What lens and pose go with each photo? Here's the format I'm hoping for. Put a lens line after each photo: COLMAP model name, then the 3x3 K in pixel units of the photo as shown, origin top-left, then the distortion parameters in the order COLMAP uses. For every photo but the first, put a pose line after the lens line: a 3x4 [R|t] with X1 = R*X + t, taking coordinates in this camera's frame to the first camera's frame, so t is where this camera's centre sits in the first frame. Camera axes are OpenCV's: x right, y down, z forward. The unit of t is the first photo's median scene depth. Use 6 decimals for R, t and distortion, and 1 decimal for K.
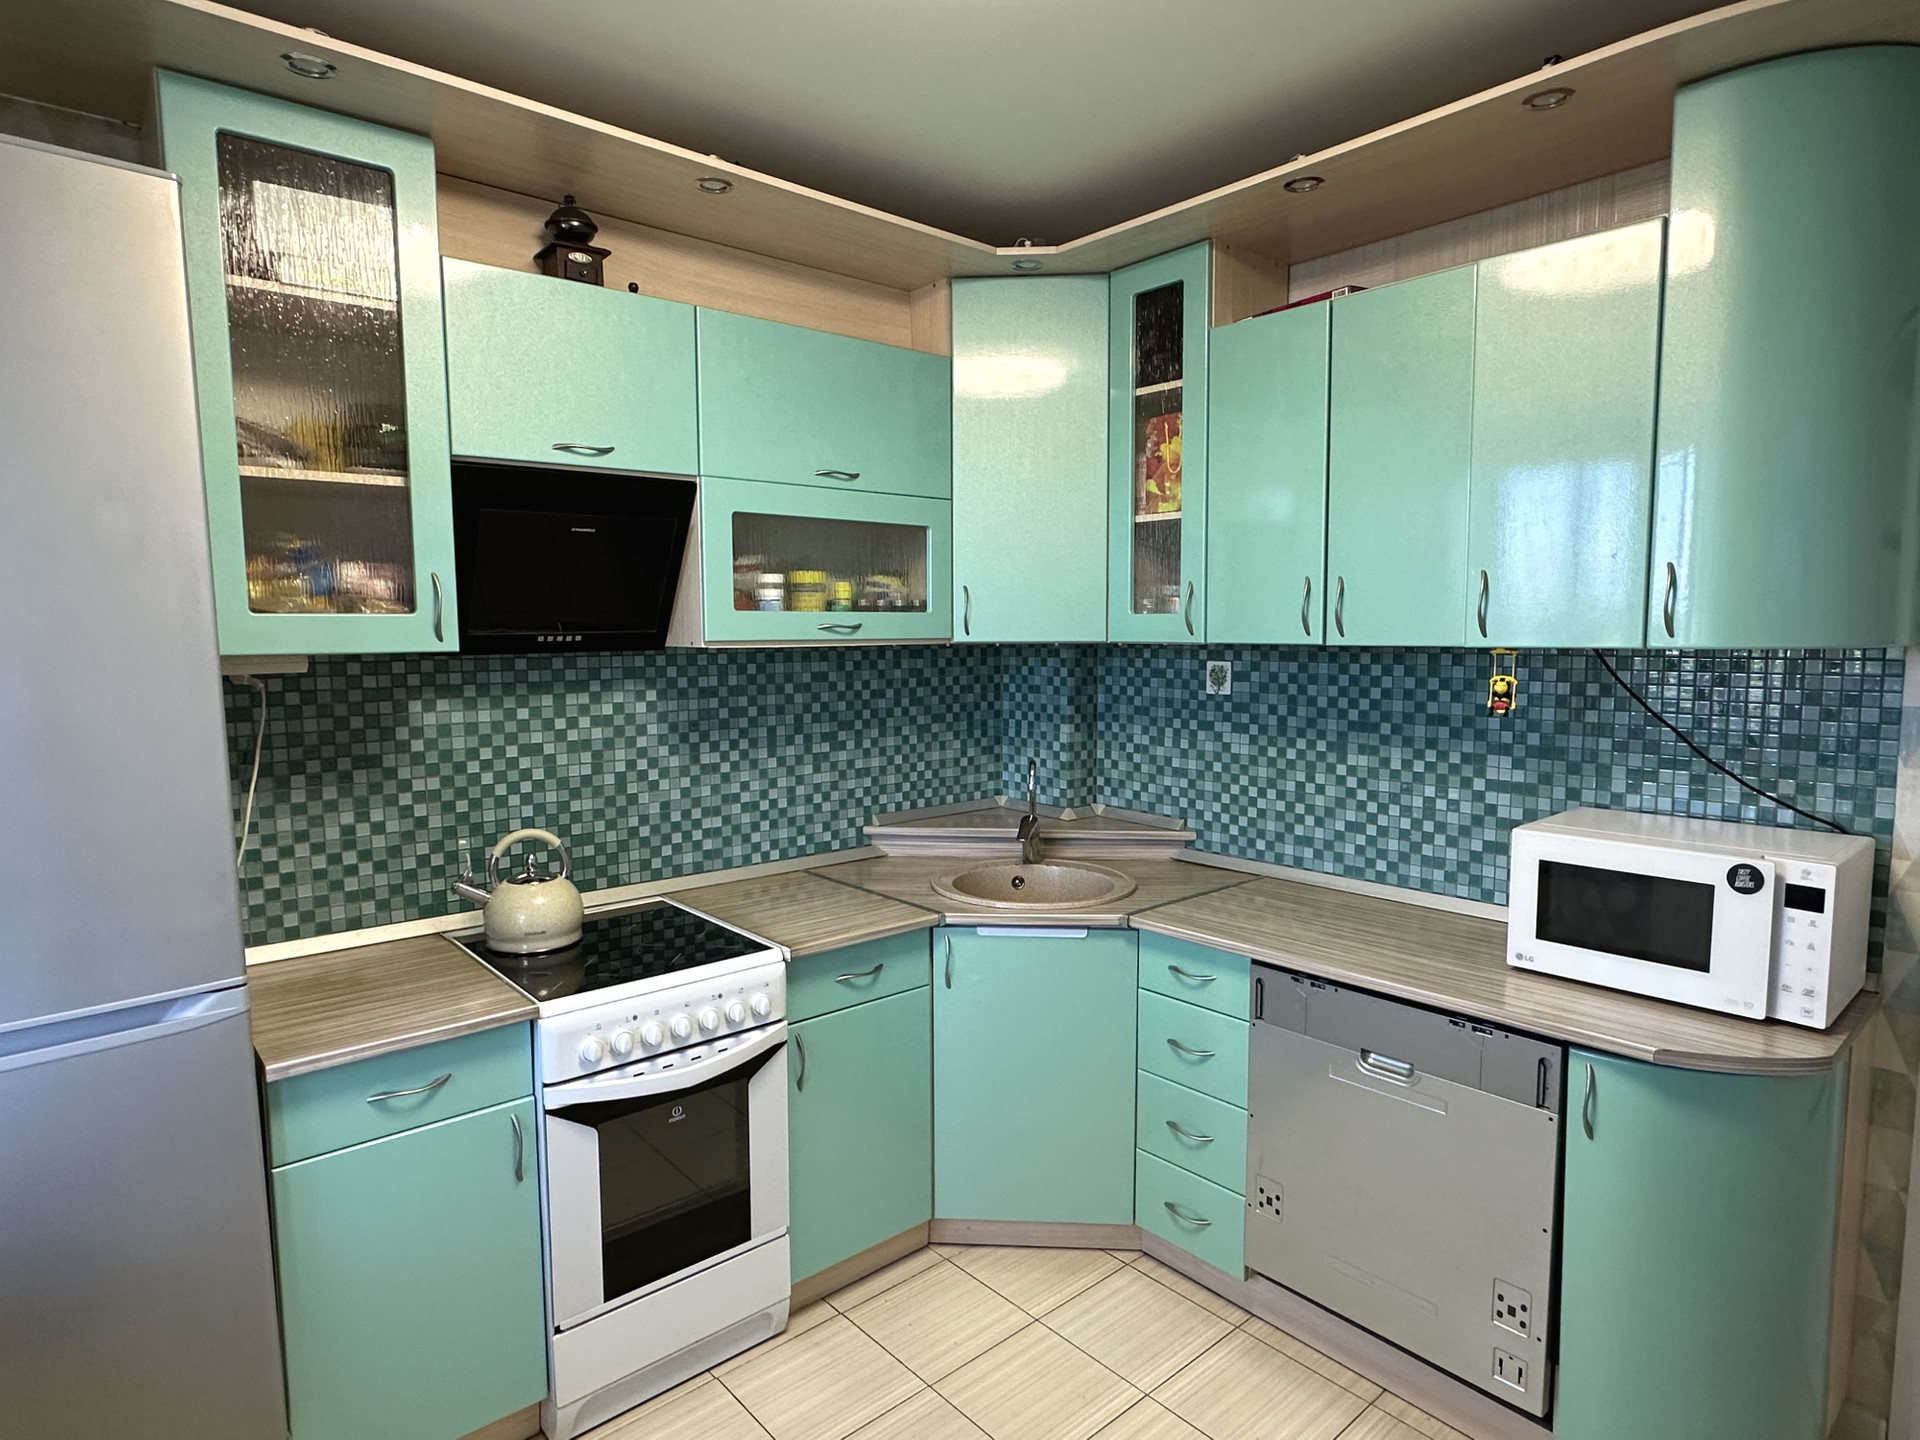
lens RADIAL K [[1065.8, 0, 963.6], [0, 1065.8, 726.3], [0, 0, 1]] dist [-0.000760, 0.000060]
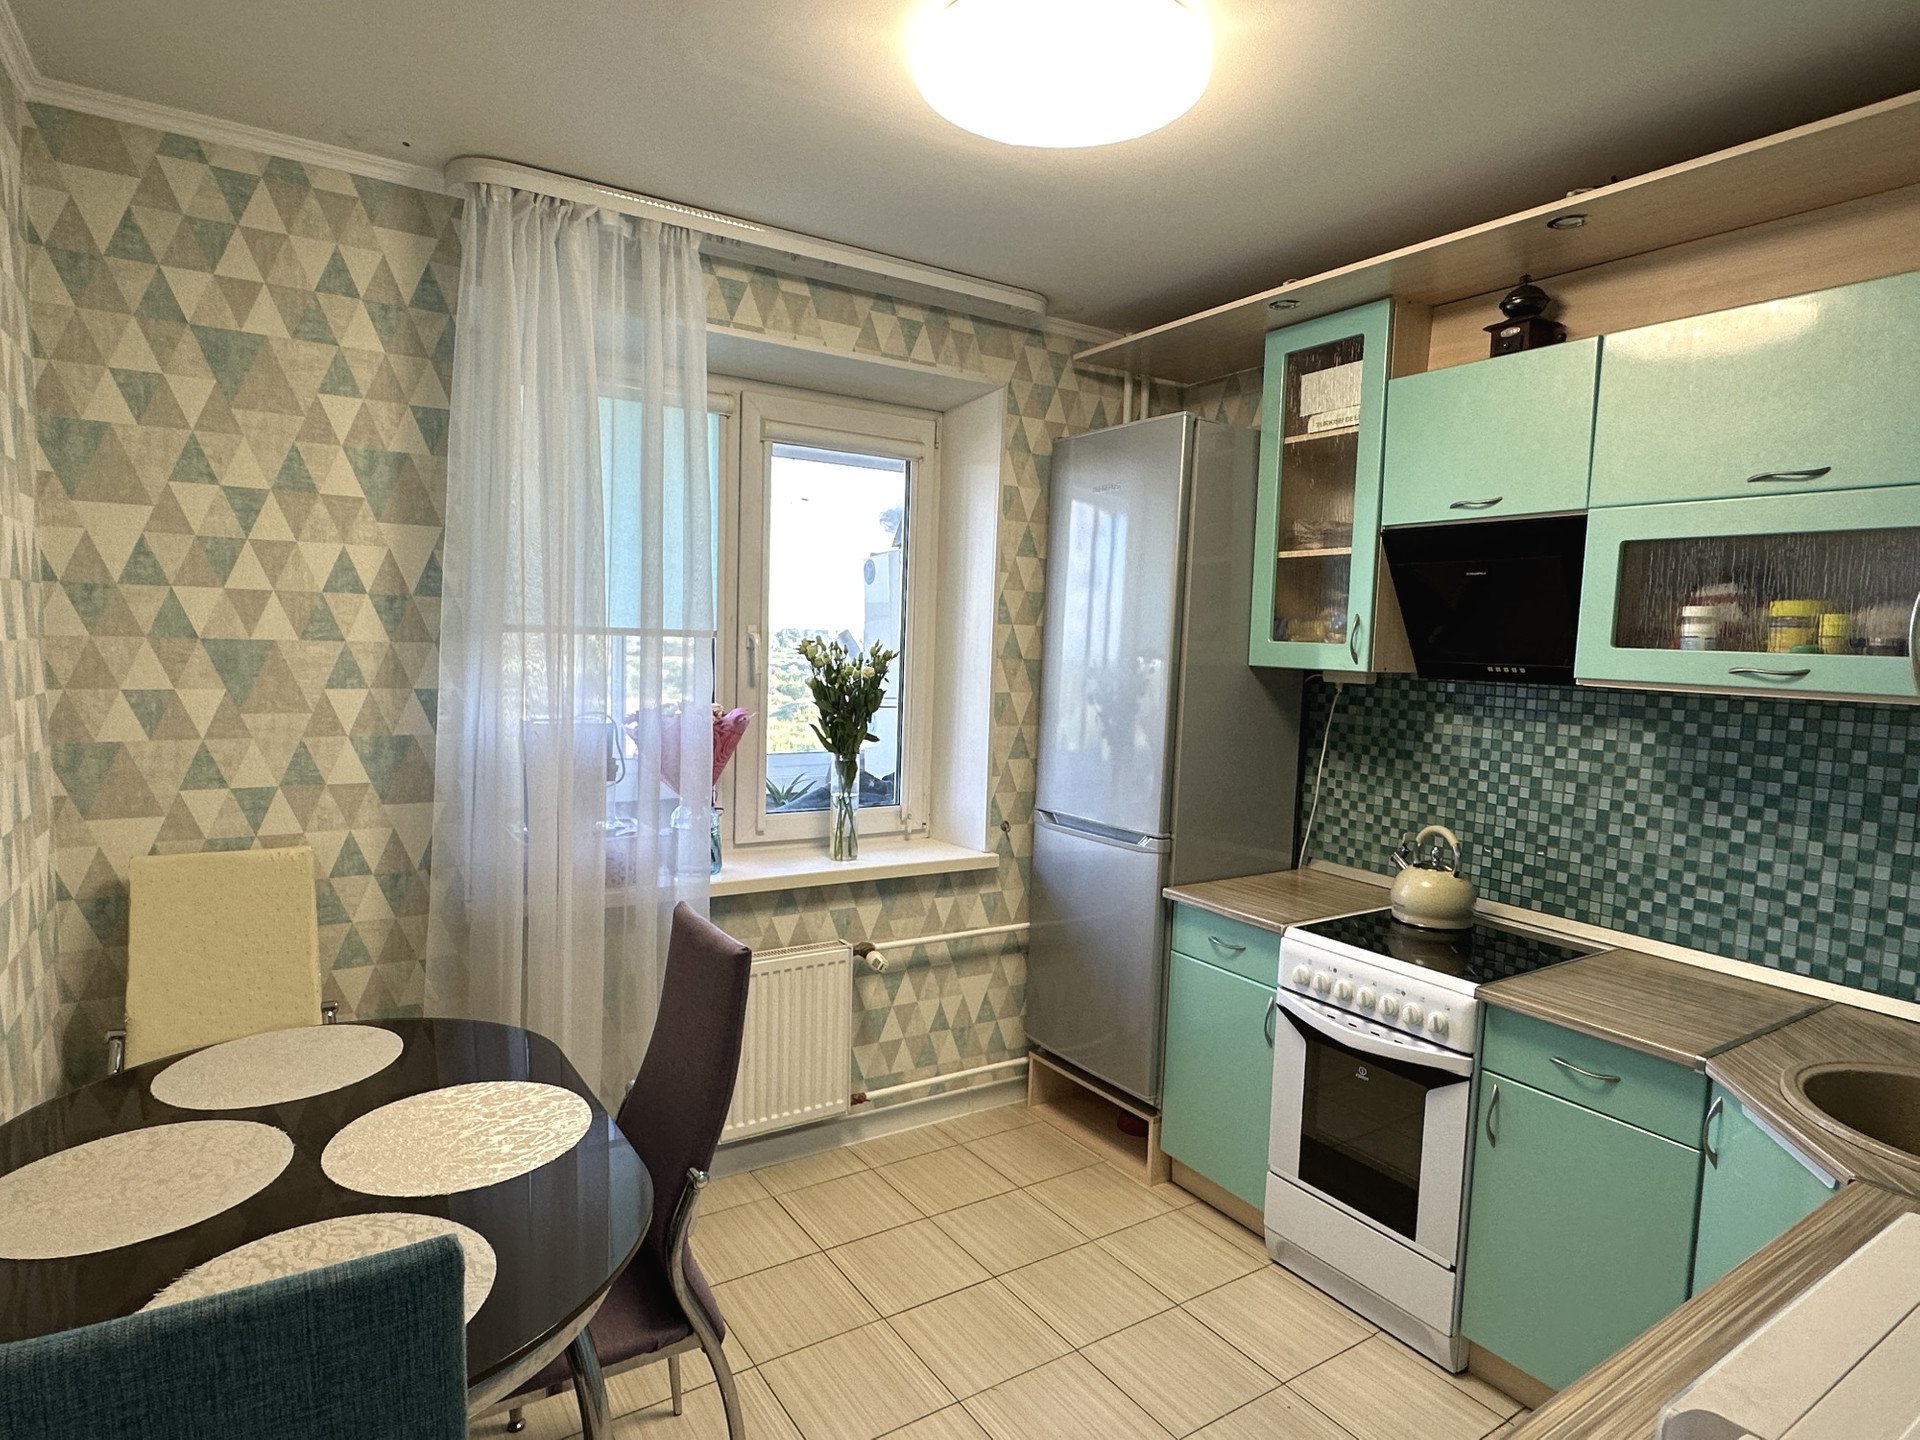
lens RADIAL K [[1065.8, 0, 963.9], [0, 1065.8, 719.9], [0, 0, 1]] dist [-0.000760, 0.000060]
pose [[-0.130155, 0.079398, -0.988309, 0.744254], [-0.128190, 0.987075, 0.096181, -0.060223], [0.983172, 0.139210, -0.118295, 0.537512]]
